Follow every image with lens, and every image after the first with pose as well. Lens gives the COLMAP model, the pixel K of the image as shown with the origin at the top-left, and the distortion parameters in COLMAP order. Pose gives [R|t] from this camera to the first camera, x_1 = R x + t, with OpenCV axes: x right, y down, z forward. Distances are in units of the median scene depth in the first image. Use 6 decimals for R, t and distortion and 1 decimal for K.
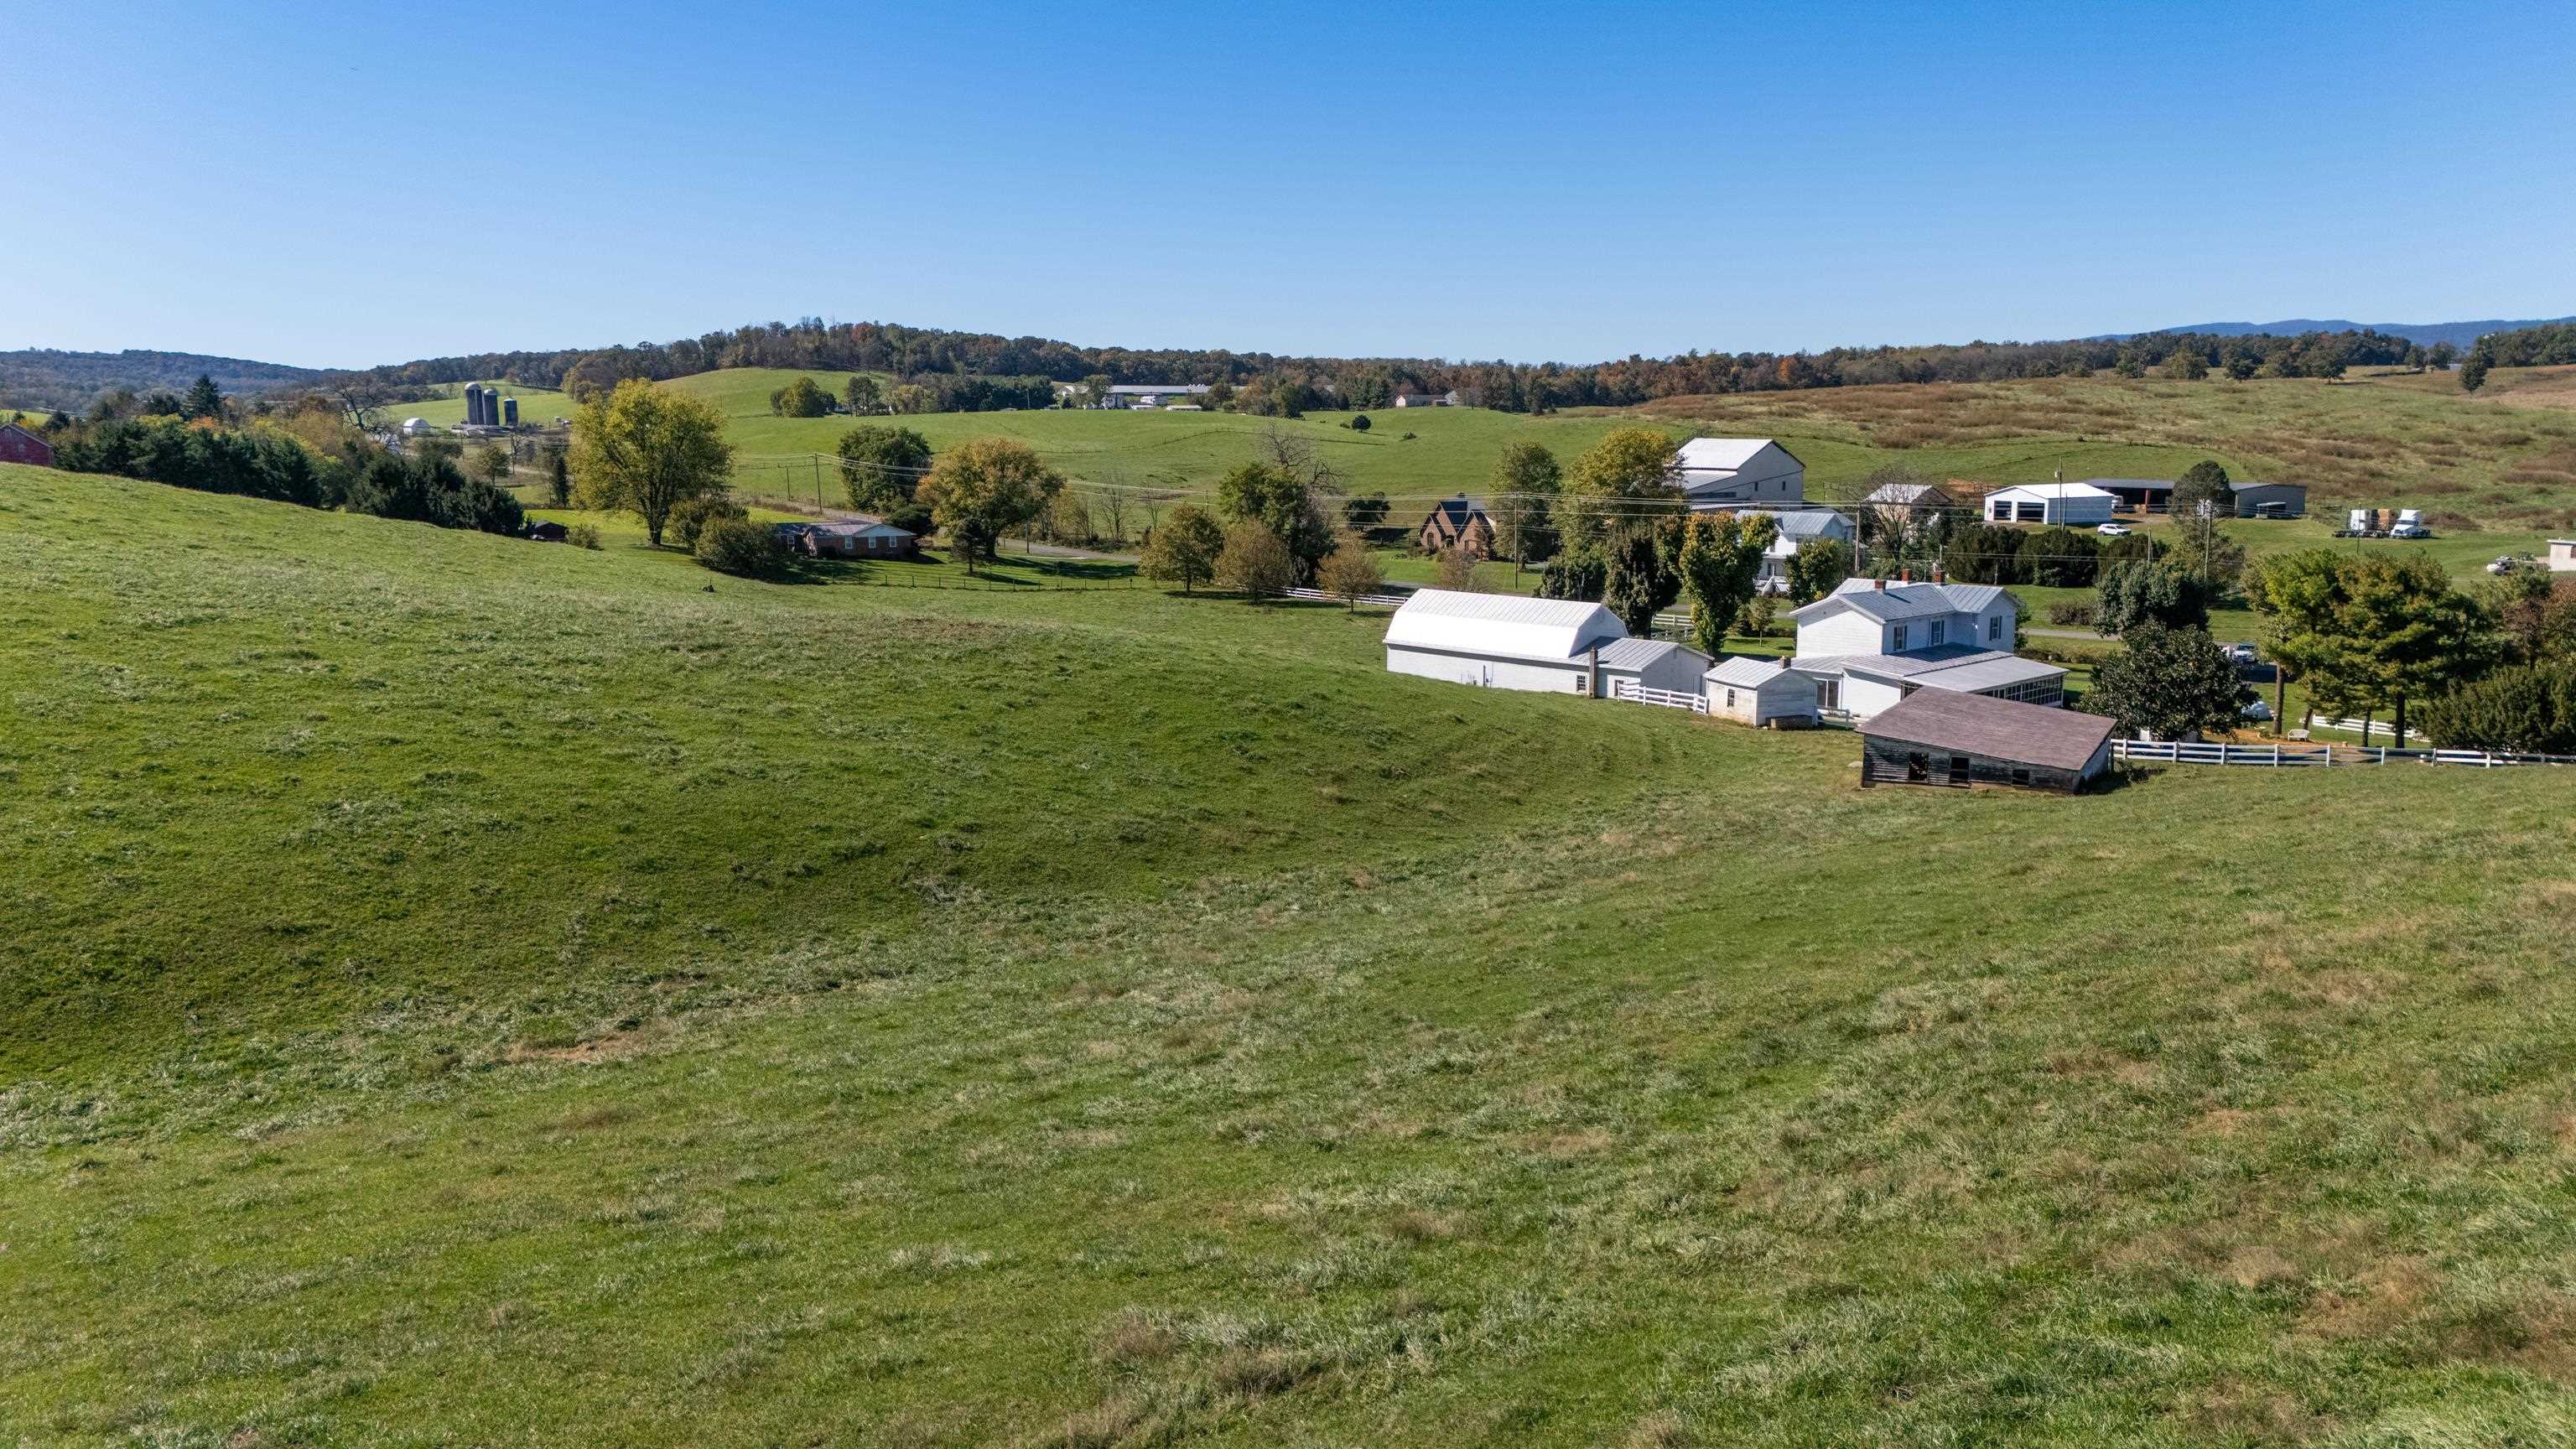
lens RADIAL K [[1885.2, 0, 1293.4], [0, 1885.2, 730.5], [0, 0, 1]] dist [0.065537, -0.058483]
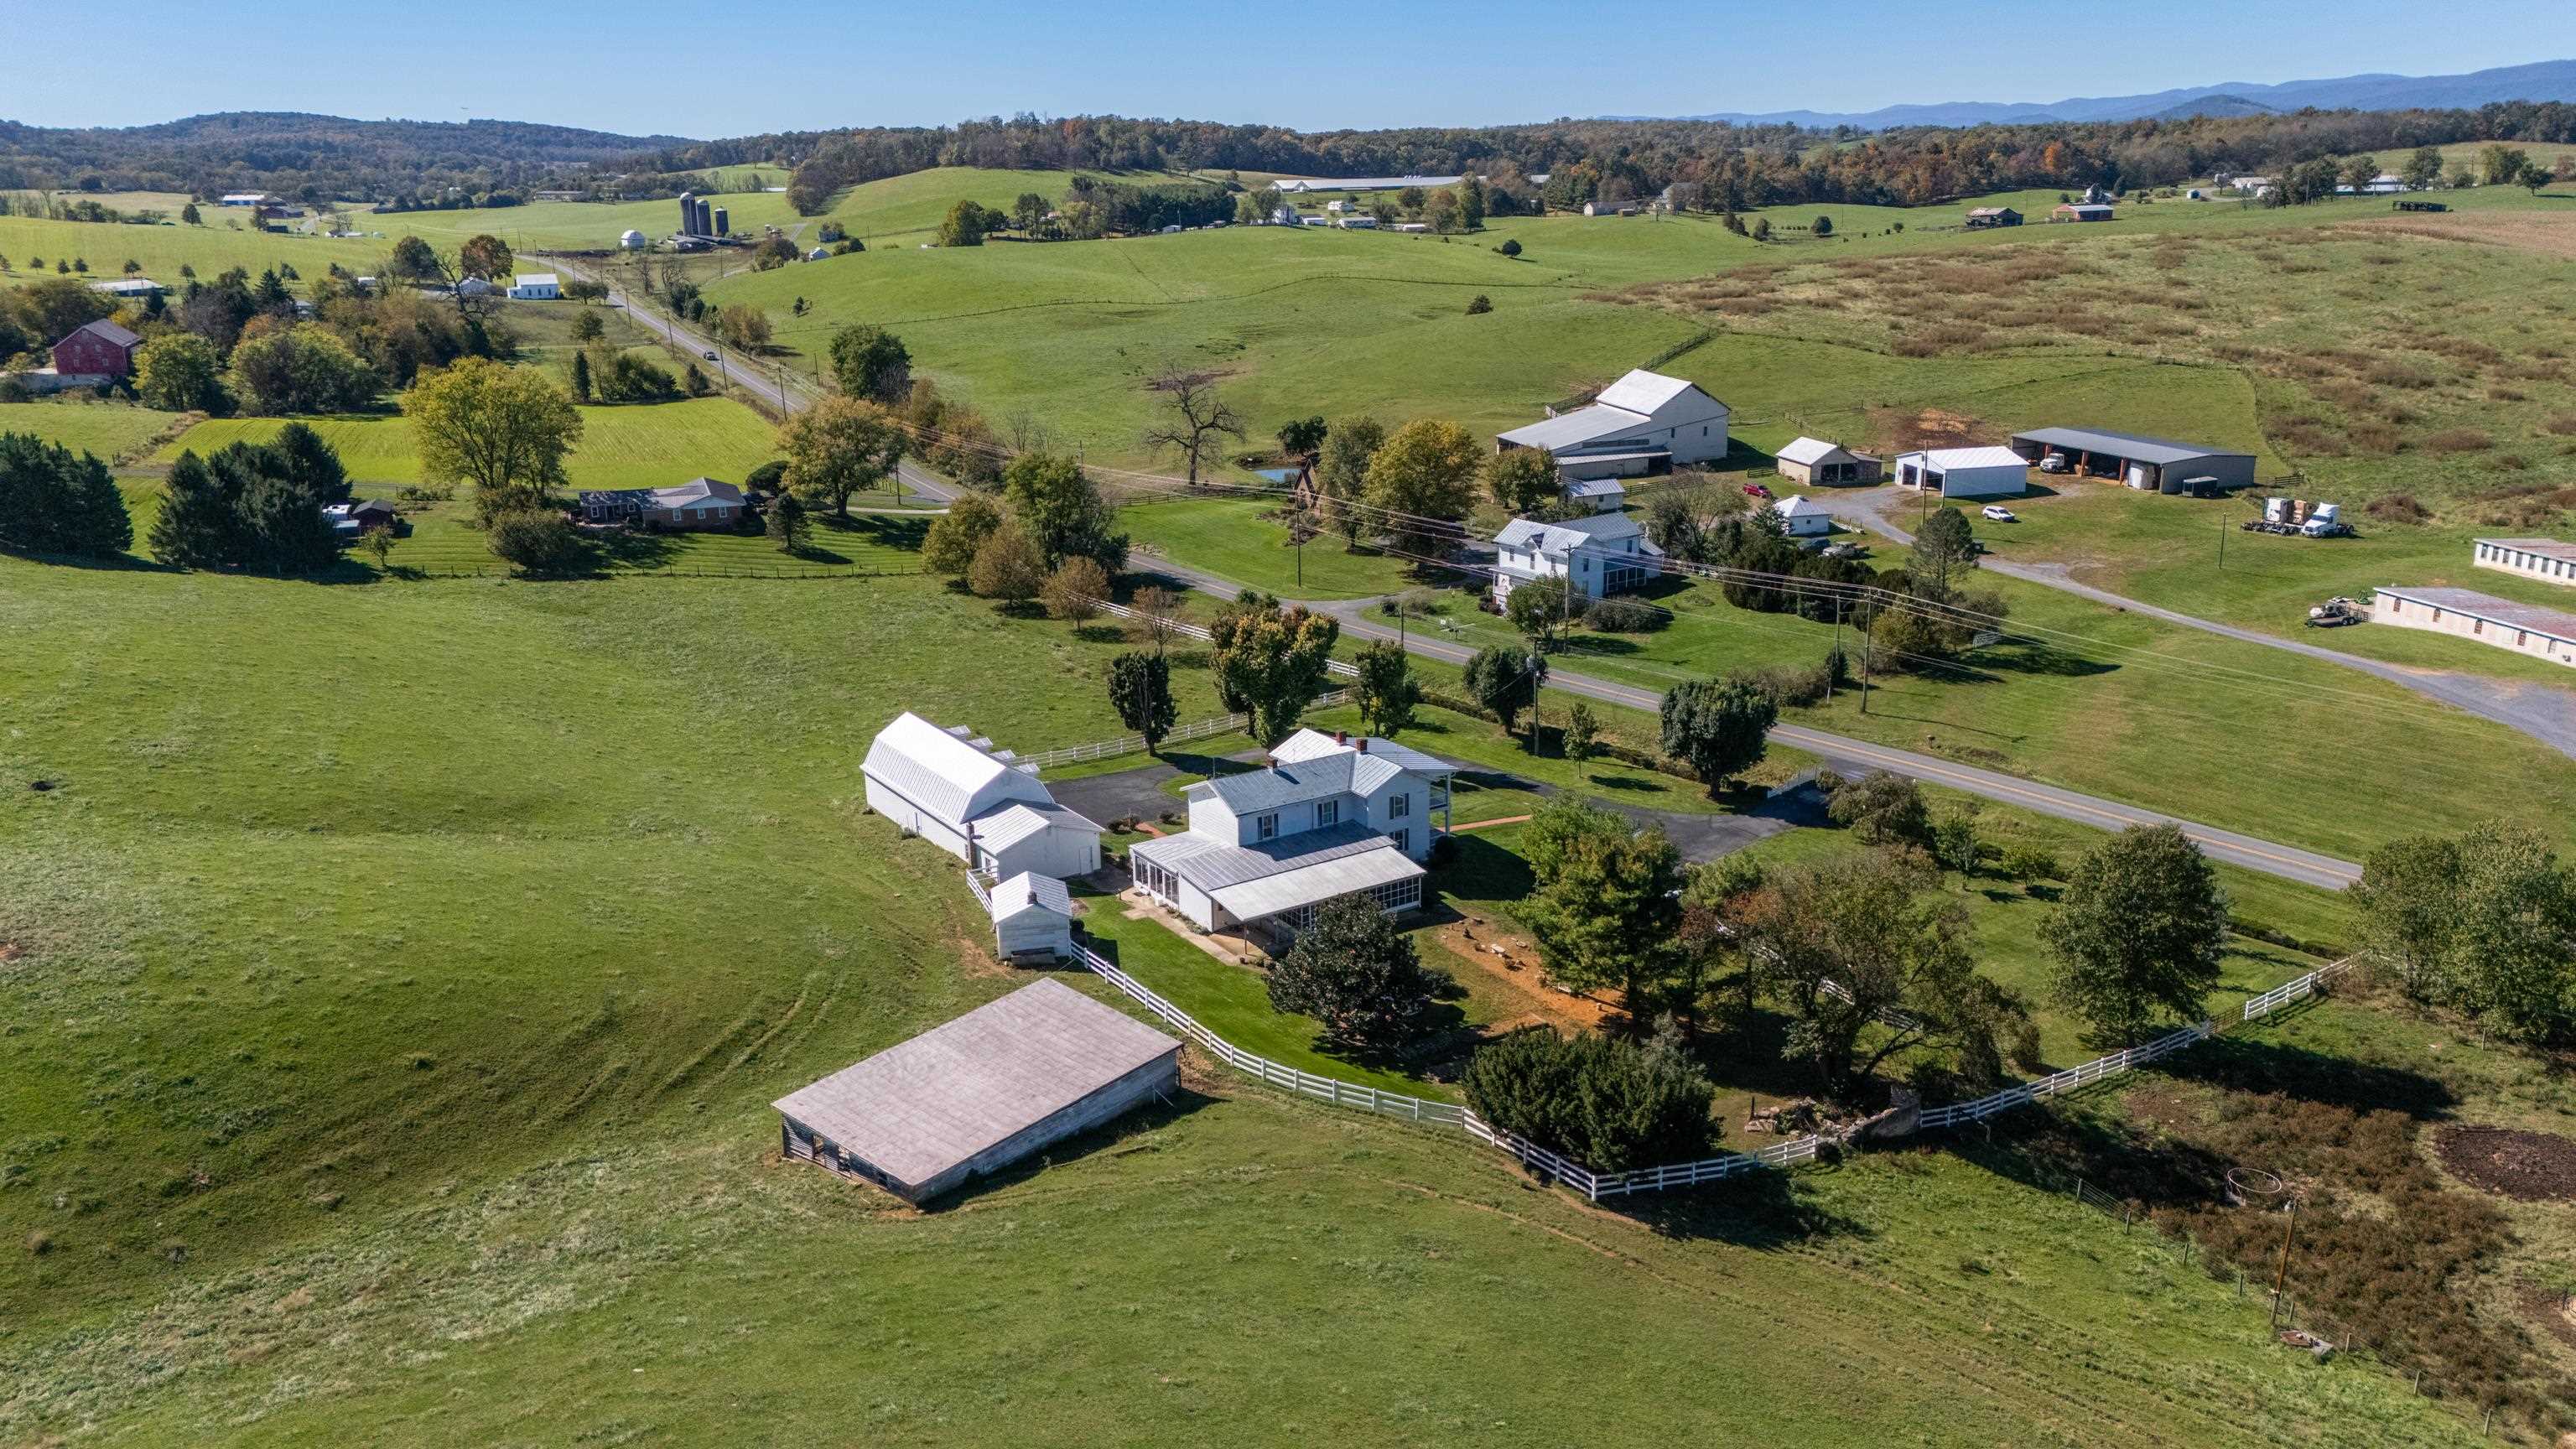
lens RADIAL K [[1885.2, 0, 1281.6], [0, 1885.2, 716.1], [0, 0, 1]] dist [0.065537, -0.058483]
pose [[0.986354, 0.039440, -0.159847, 0.228890], [-0.020401, 0.992679, 0.119048, -0.105813], [0.163372, -0.114163, 0.979937, 0.023346]]
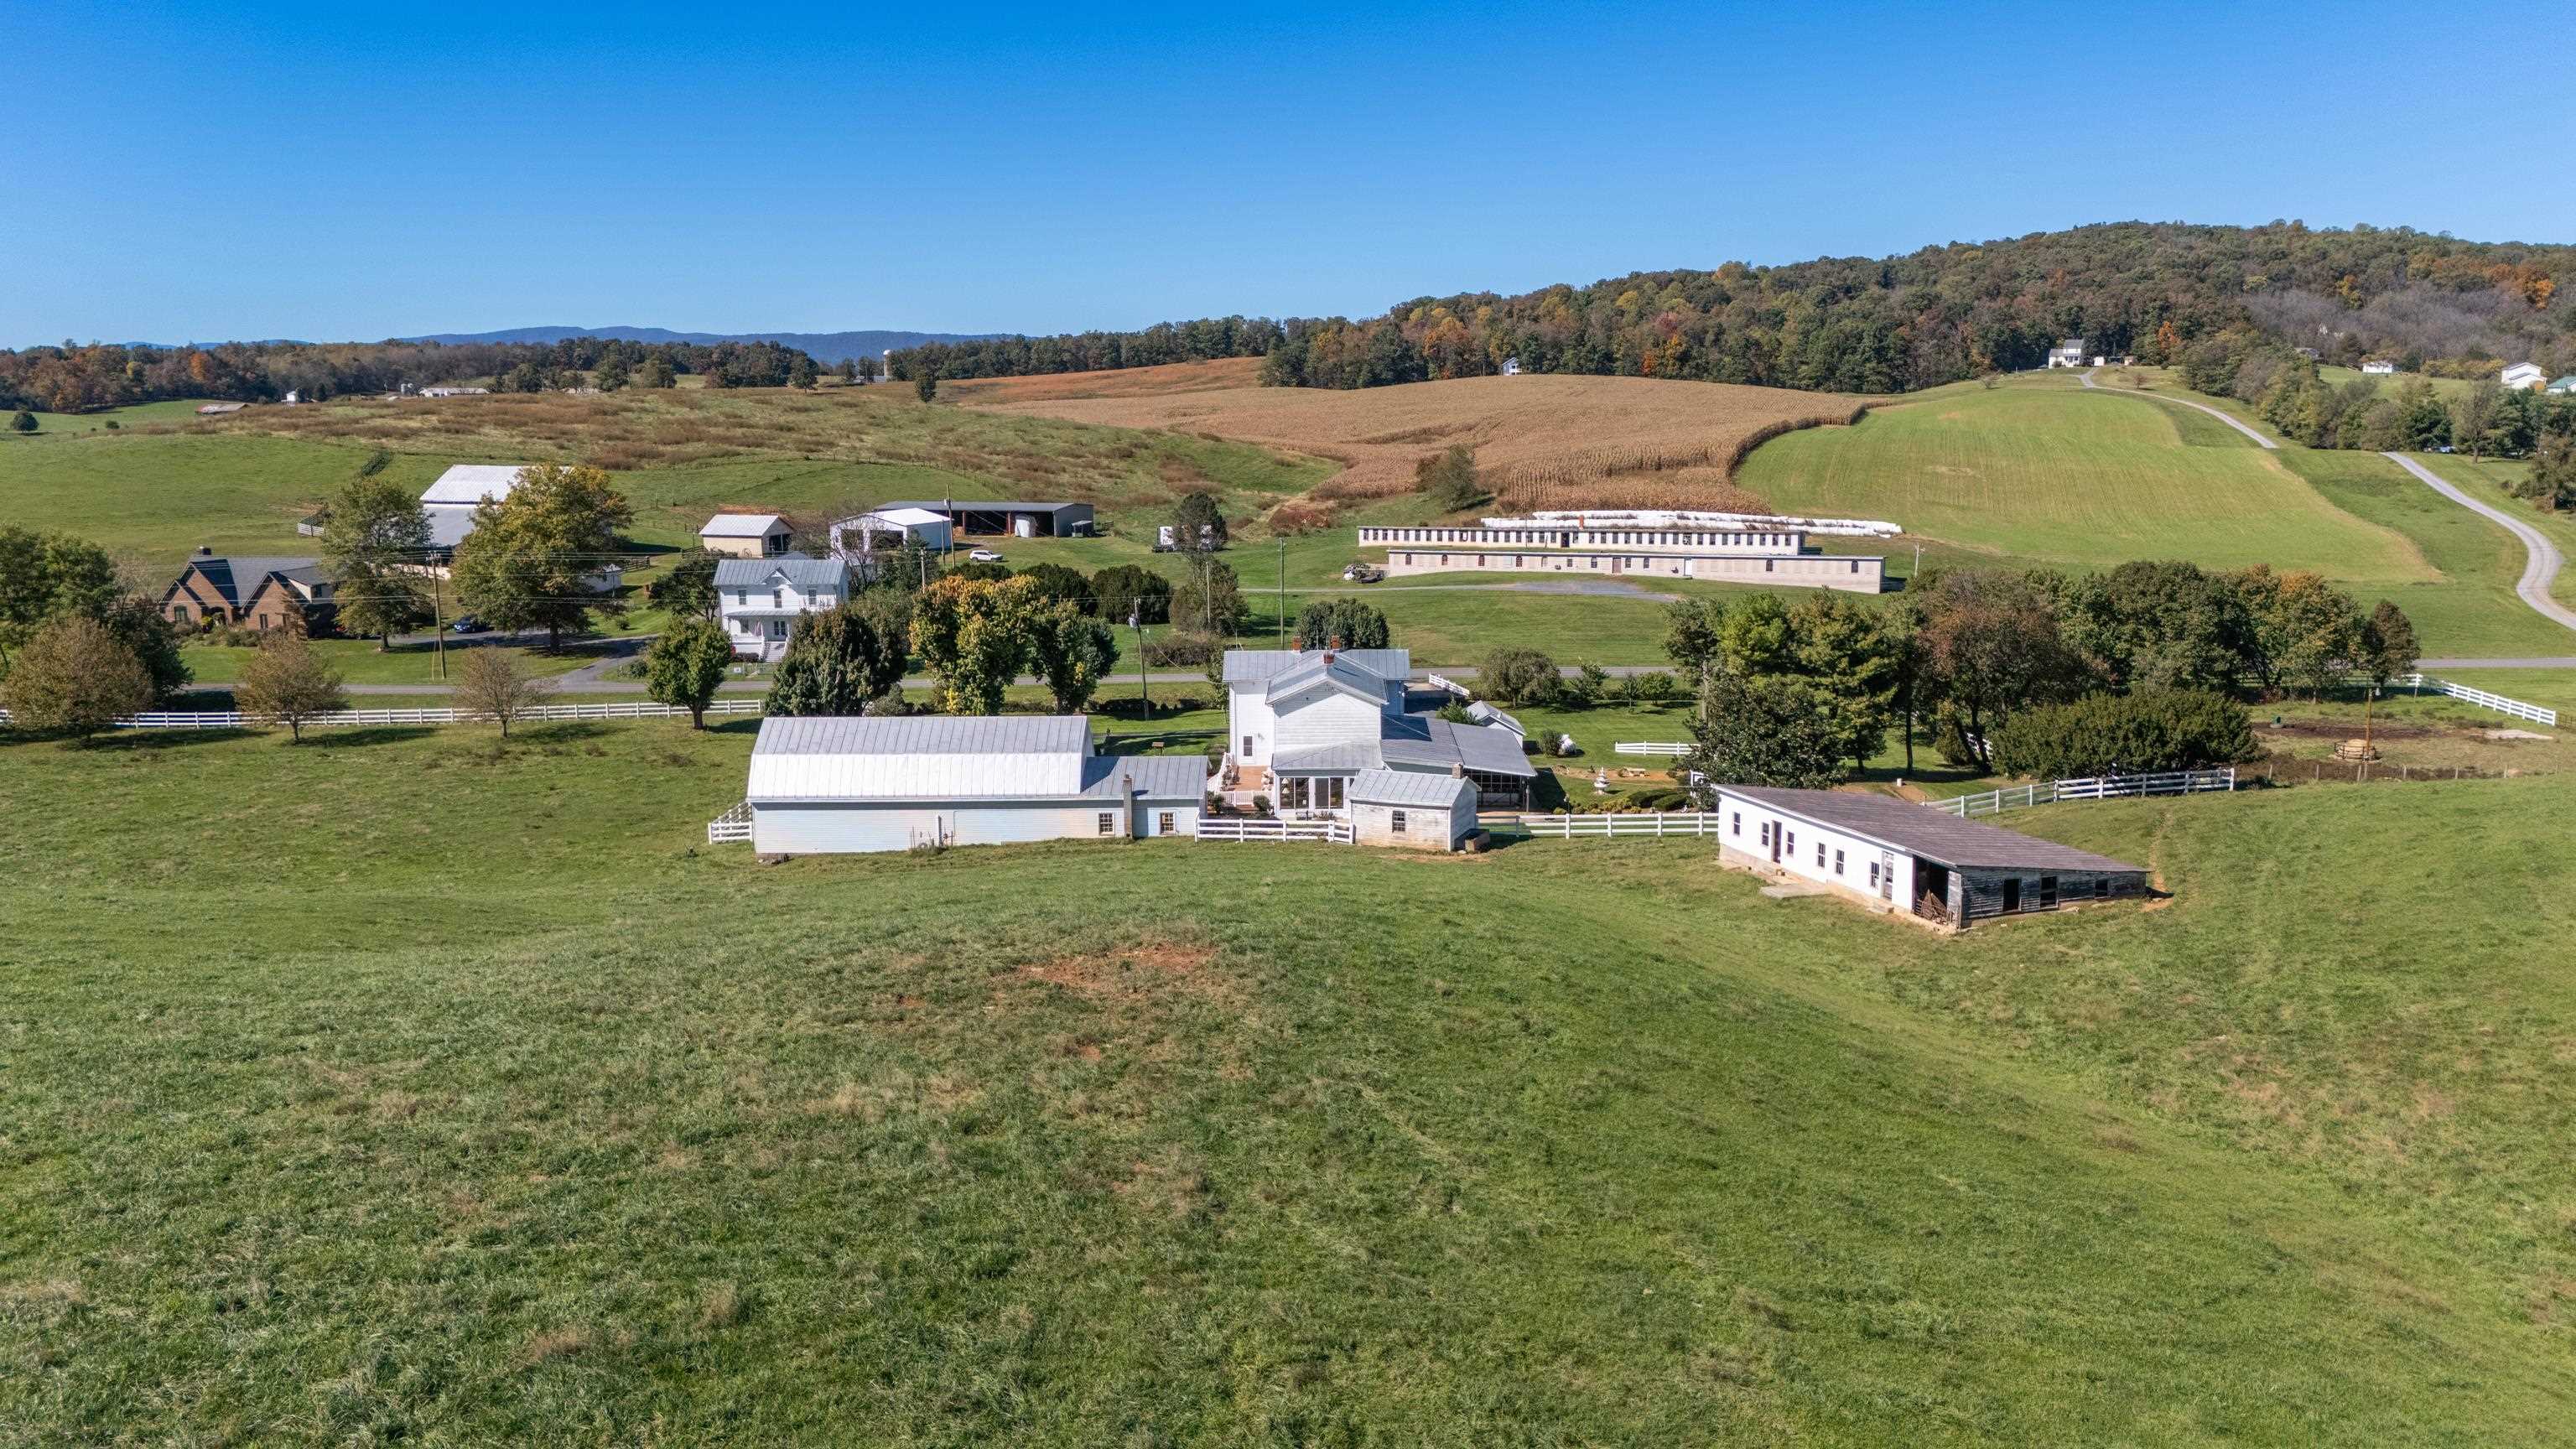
lens RADIAL K [[1885.2, 0, 1290.7], [0, 1885.2, 741.7], [0, 0, 1]] dist [0.065537, -0.058483]
pose [[0.693404, -0.126309, 0.709392, -0.159553], [0.122287, 0.990863, 0.056895, -0.044007], [-0.710096, 0.047298, 0.702514, 0.195034]]
